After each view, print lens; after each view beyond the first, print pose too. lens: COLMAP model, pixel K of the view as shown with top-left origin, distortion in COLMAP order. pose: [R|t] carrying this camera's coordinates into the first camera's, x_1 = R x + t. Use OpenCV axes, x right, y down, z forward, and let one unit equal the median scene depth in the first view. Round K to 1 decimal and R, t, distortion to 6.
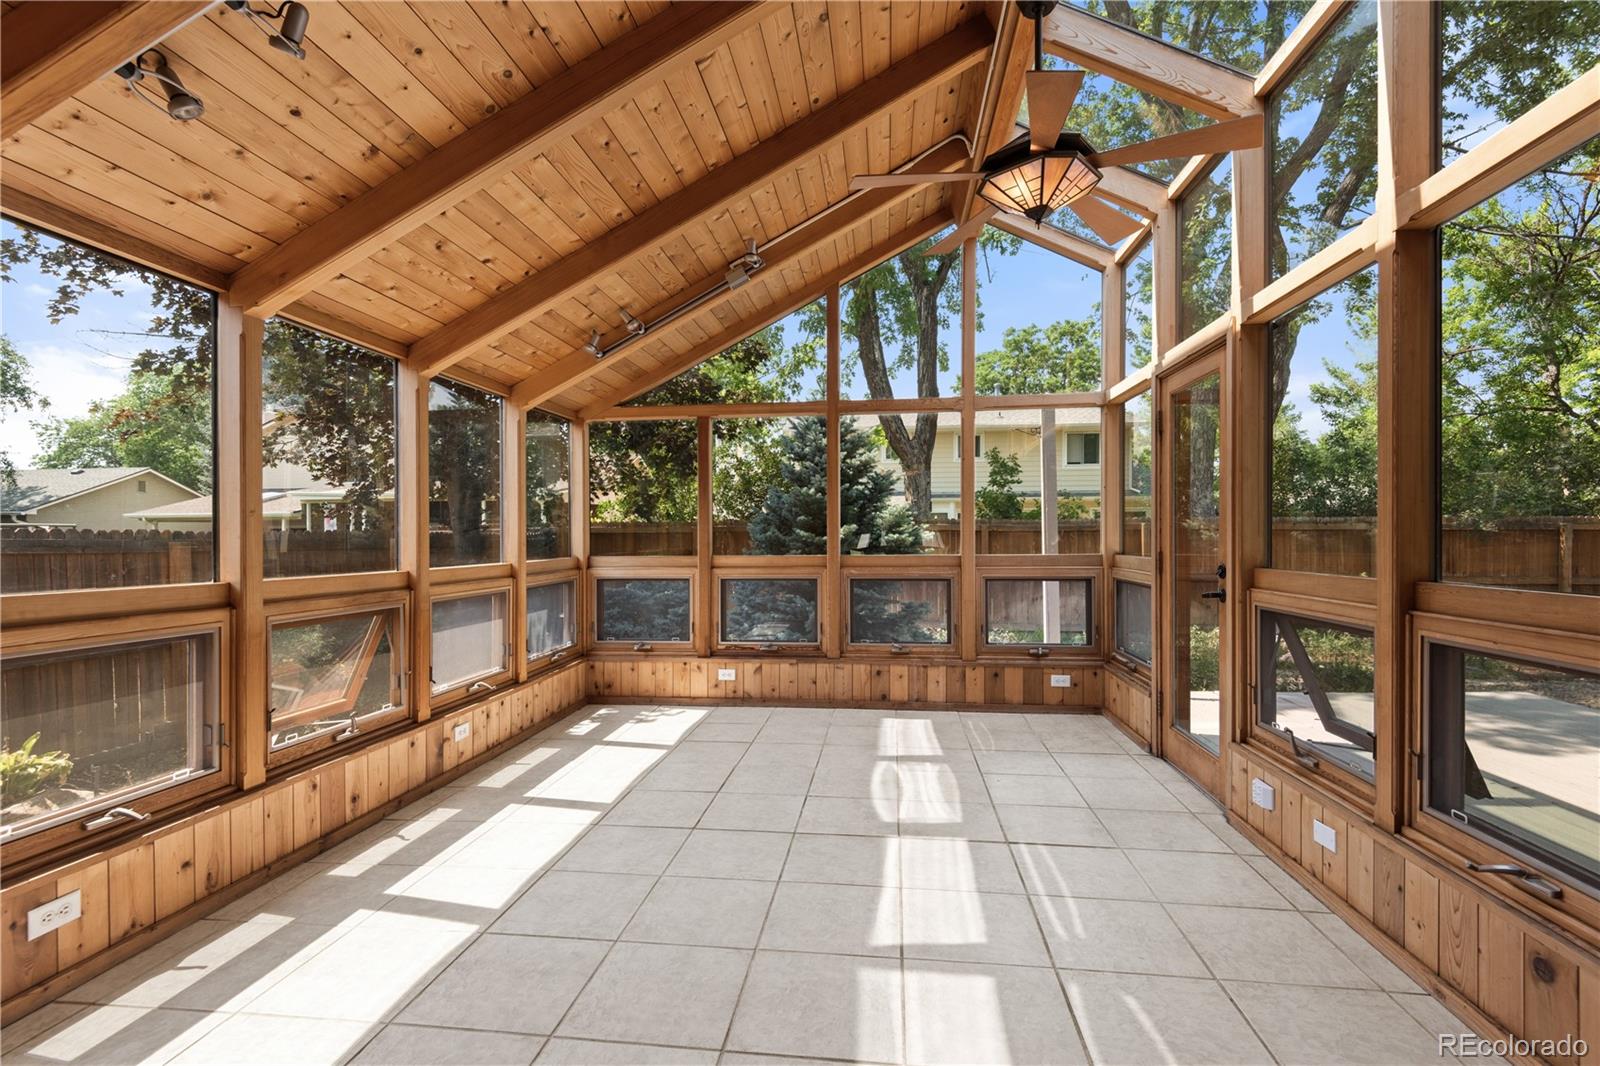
lens RADIAL K [[724.4, 0, 811.3], [0, 724.4, 539.5], [0, 0, 1]] dist [0.020898, -0.008324]
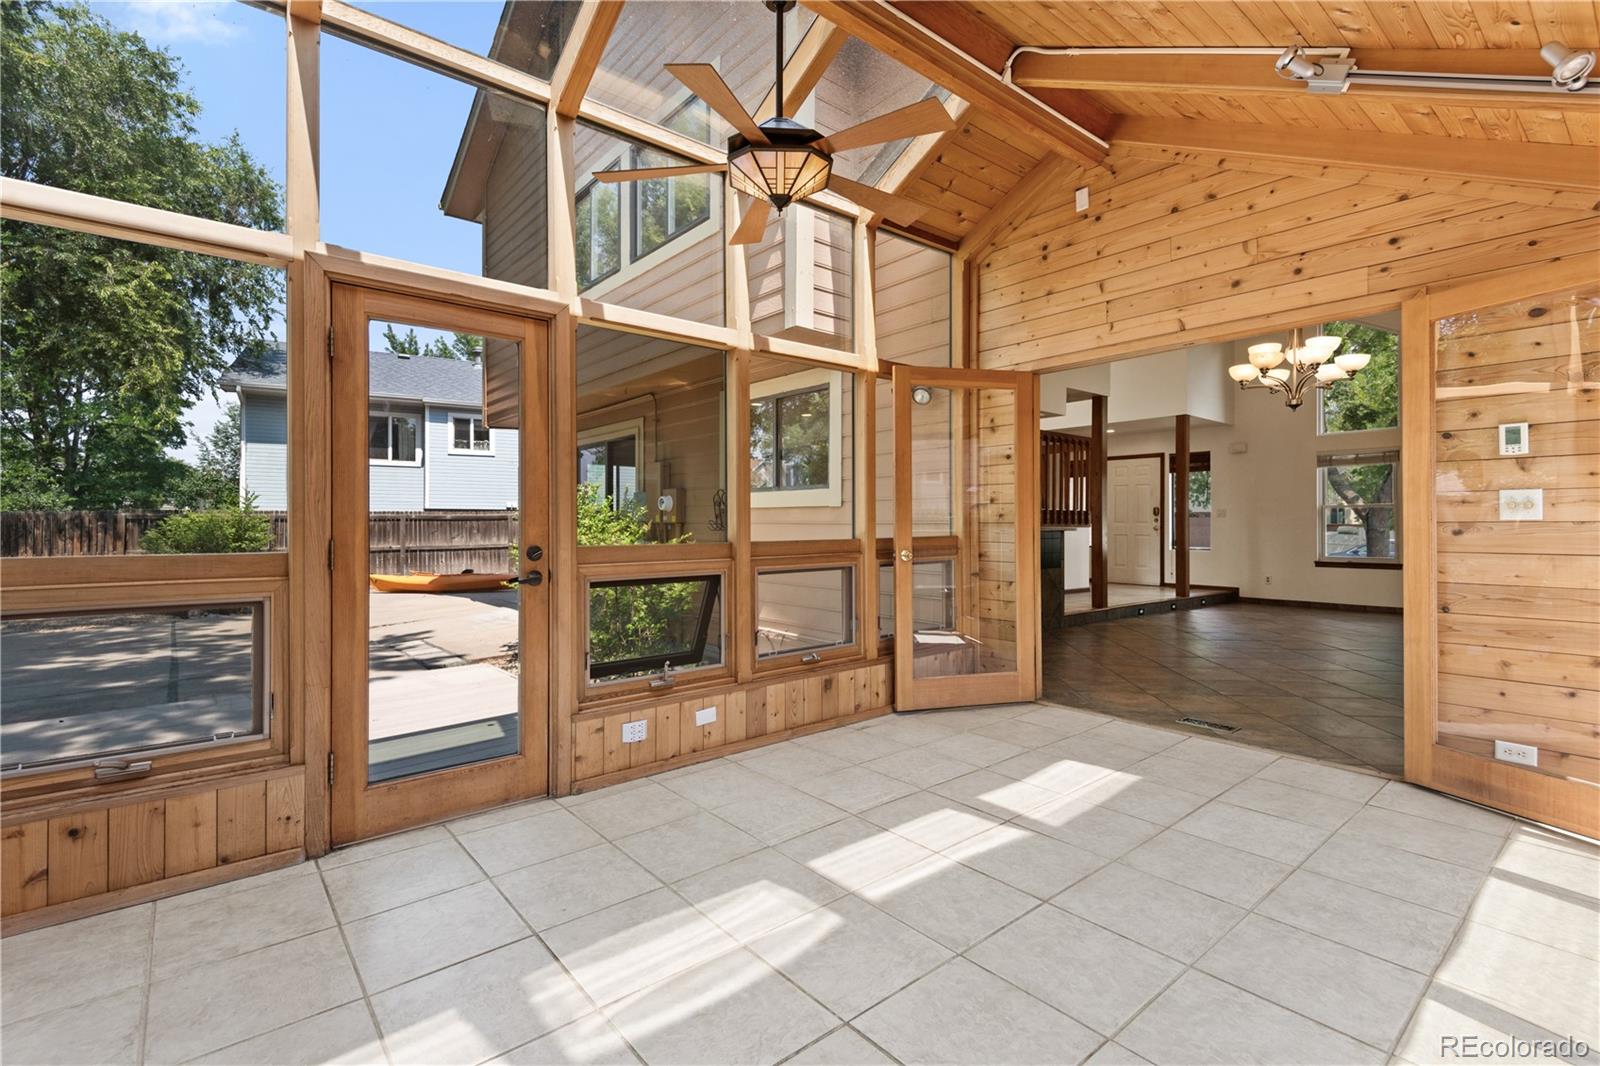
lens RADIAL K [[724.4, 0, 784.9], [0, 724.4, 519.1], [0, 0, 1]] dist [0.020898, -0.008324]
pose [[-0.715563, 0.005660, 0.698525, -0.254271], [0.005587, 0.999982, -0.002379, 0.003234], [-0.698526, 0.002200, -0.715581, 1.094823]]
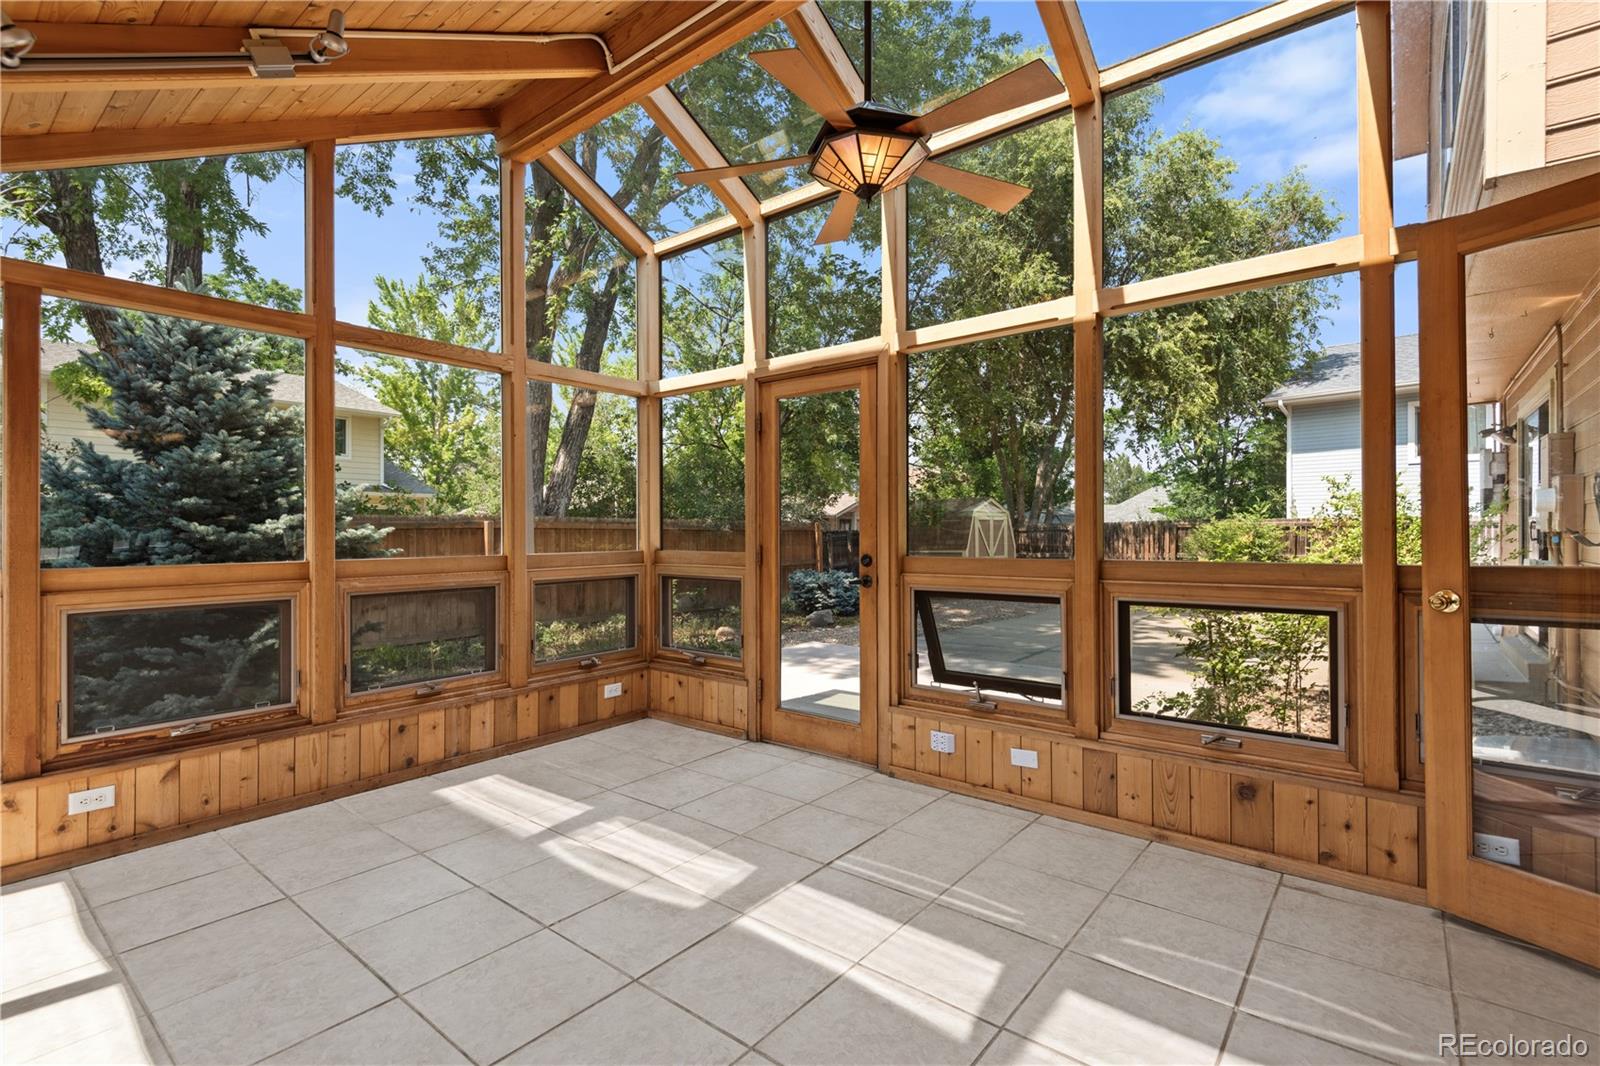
lens RADIAL K [[724.4, 0, 800.5], [0, 724.4, 529.0], [0, 0, 1]] dist [0.020898, -0.008324]
pose [[0.540315, 0.004578, 0.841450, -0.340683], [0.007404, 0.999921, -0.010194, 0.003745], [-0.841430, 0.011738, 0.540238, 0.354669]]
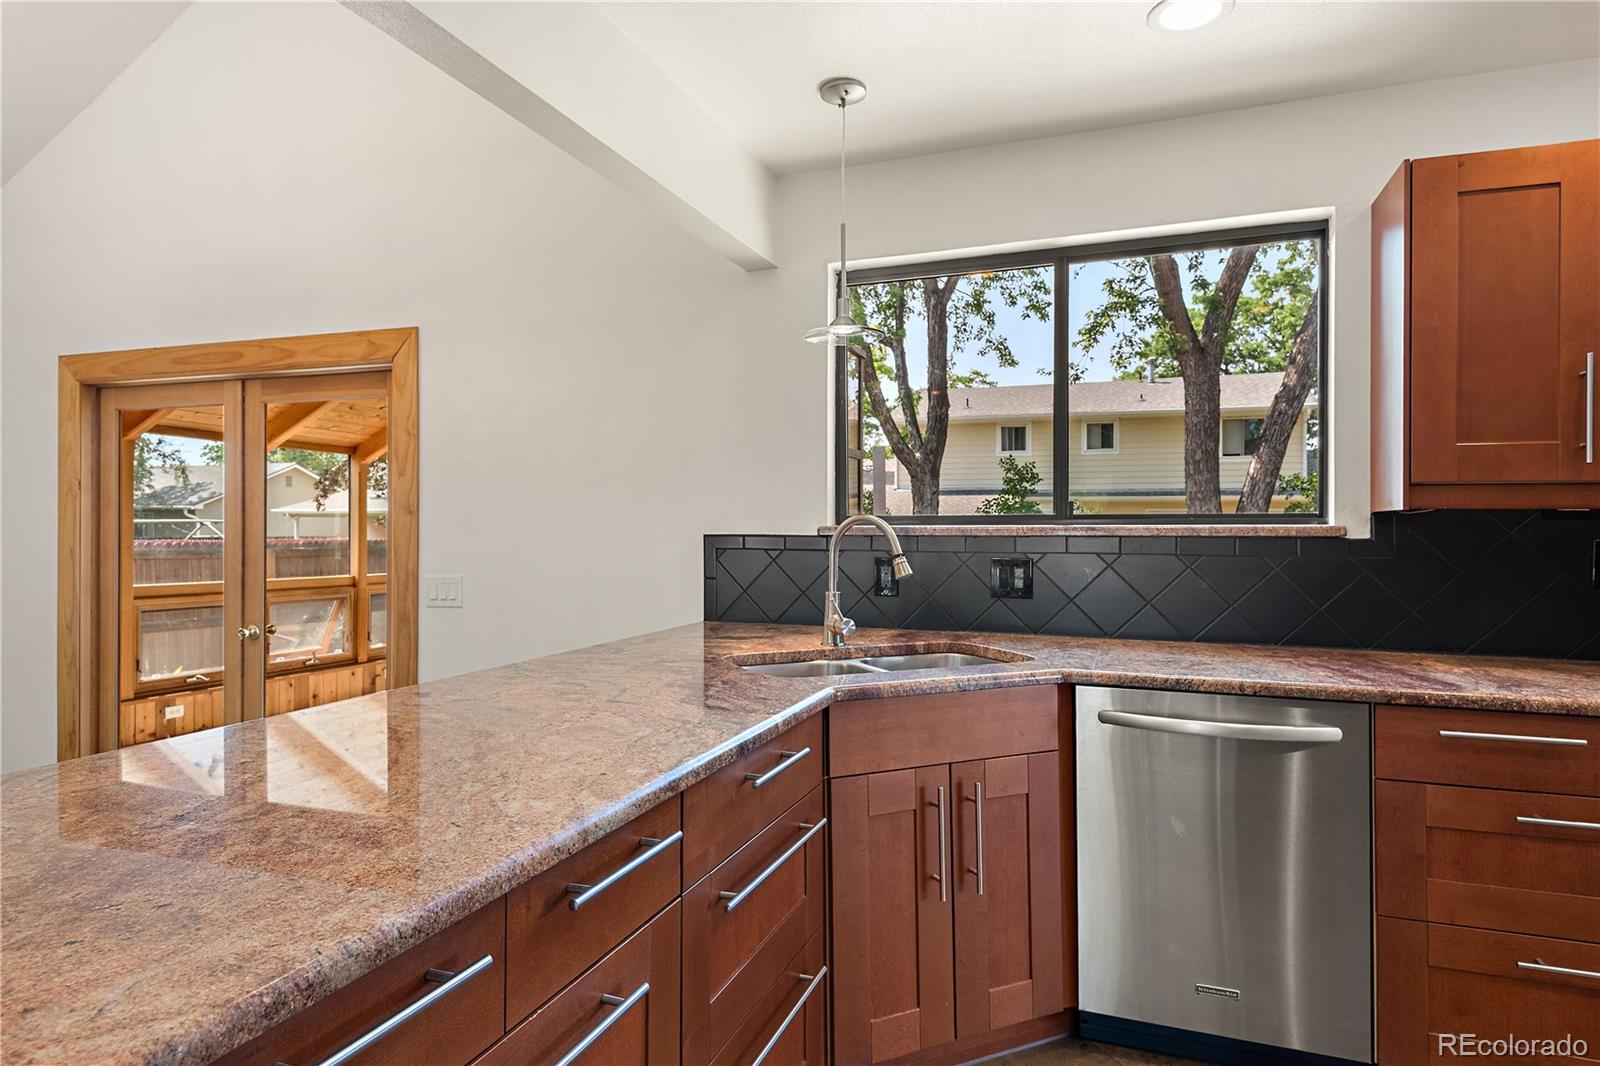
lens RADIAL K [[918.6, 0, 809.4], [0, 918.6, 539.3], [0, 0, 1]] dist [0.040967, -0.002462]
pose [[0.970875, 0.014882, -0.239123, 0.848255], [-0.014151, 0.999888, 0.004772, -0.057557], [0.239167, -0.001249, 0.970978, -0.735405]]
